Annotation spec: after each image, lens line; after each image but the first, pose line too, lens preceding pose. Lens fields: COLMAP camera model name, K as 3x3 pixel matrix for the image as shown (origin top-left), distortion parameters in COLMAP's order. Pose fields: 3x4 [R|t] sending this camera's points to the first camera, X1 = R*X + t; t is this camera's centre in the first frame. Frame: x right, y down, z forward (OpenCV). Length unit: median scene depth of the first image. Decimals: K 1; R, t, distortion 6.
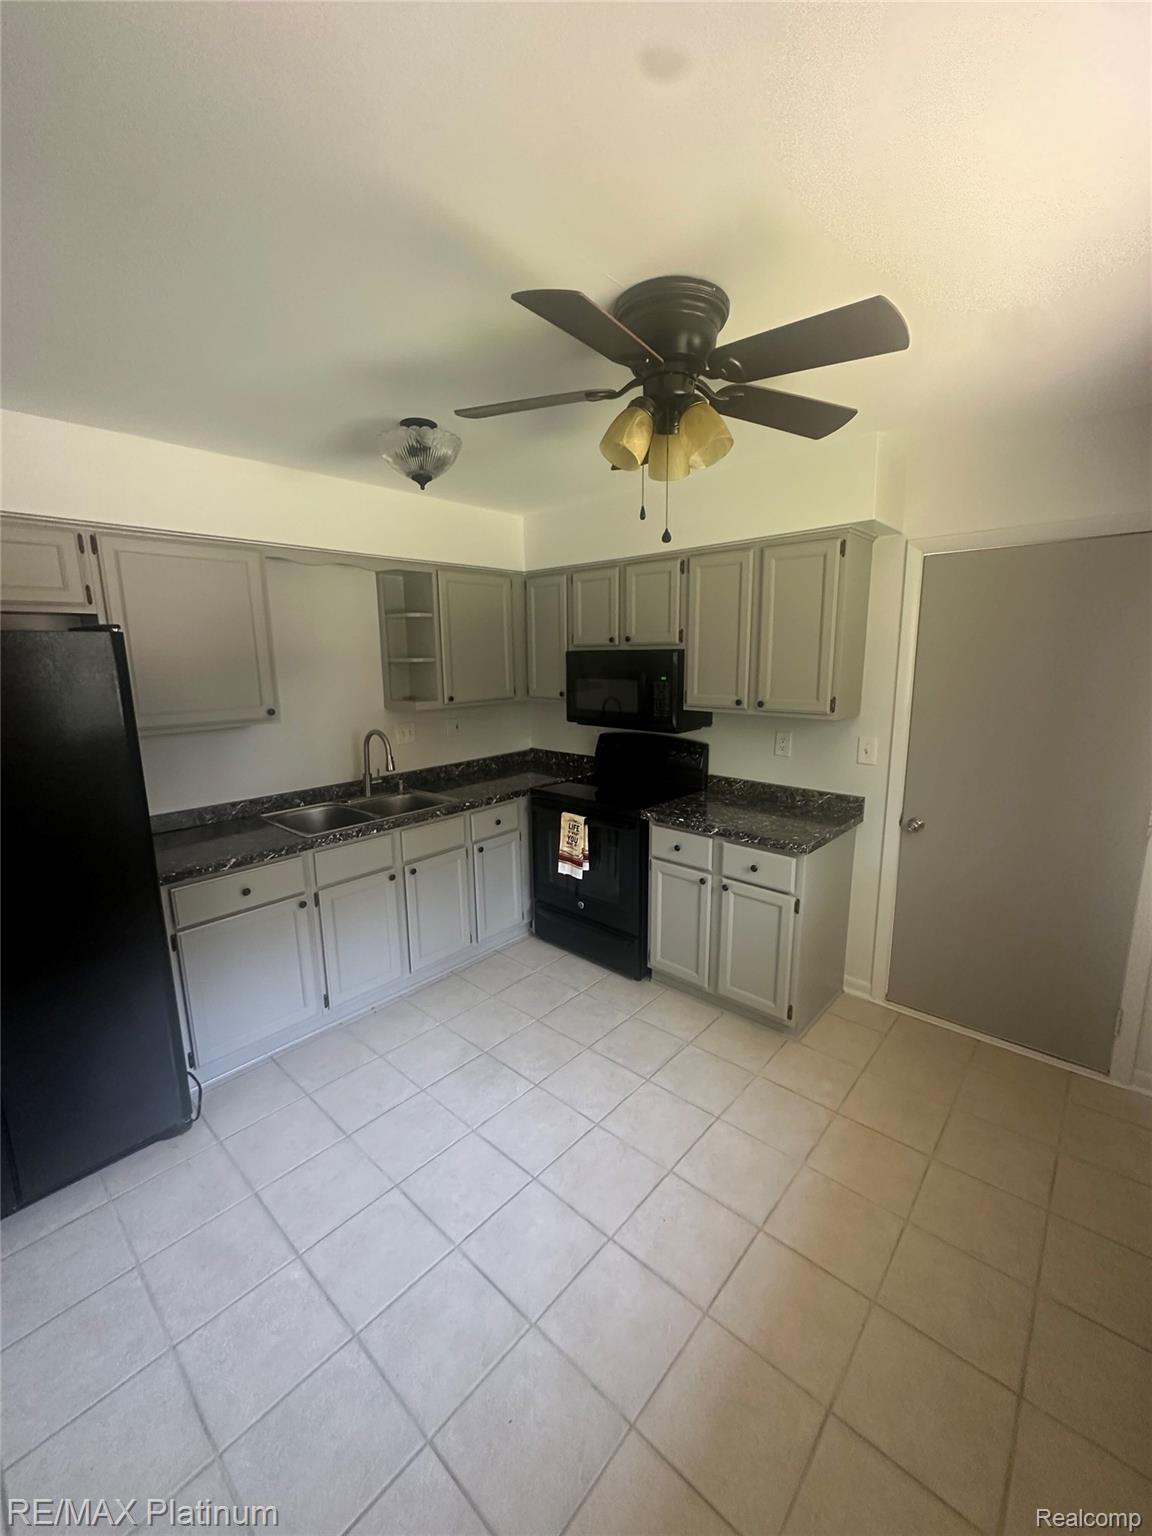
lens RADIAL K [[610.3, 0, 576.0], [0, 610.3, 768.0], [0, 0, 1]] dist [-0.001046, 0.000119]
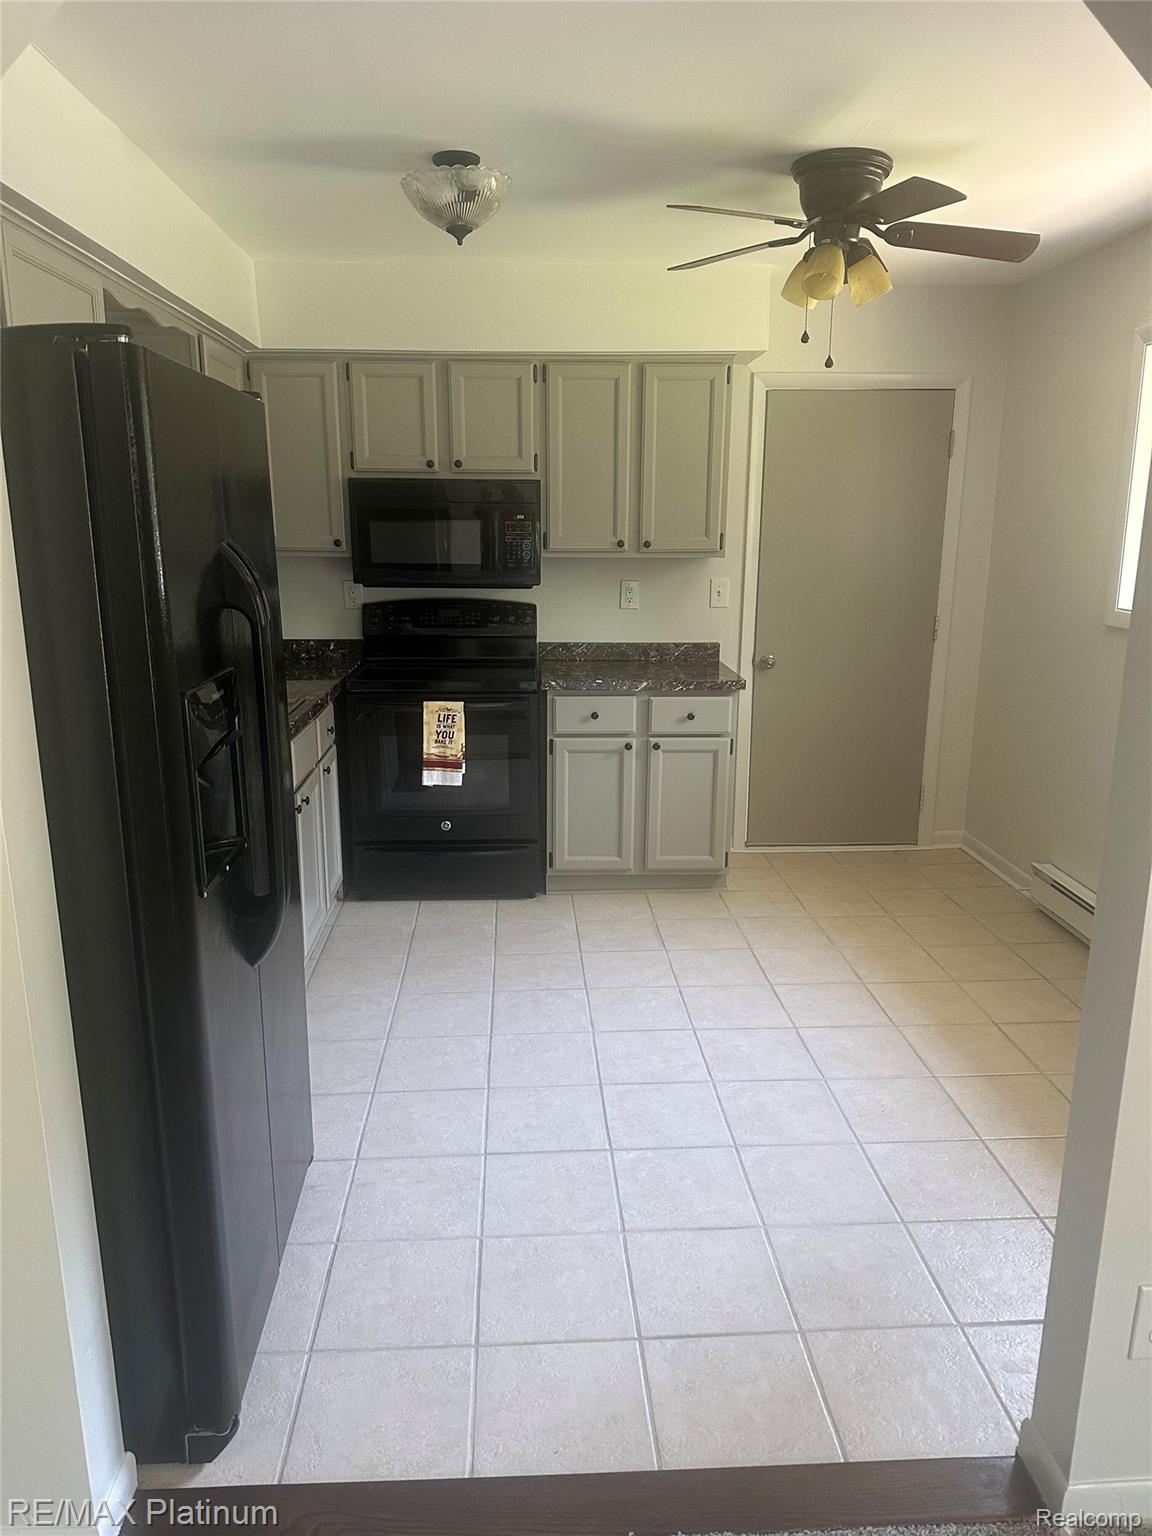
lens RADIAL K [[1060.1, 0, 576.8], [0, 1060.1, 775.6], [0, 0, 1]] dist [0.203622, -0.385083]
pose [[0.703795, -0.153815, 0.693551, -0.871867], [0.122445, 0.987933, 0.094849, 0.066744], [-0.699771, 0.018168, 0.714136, -0.051501]]
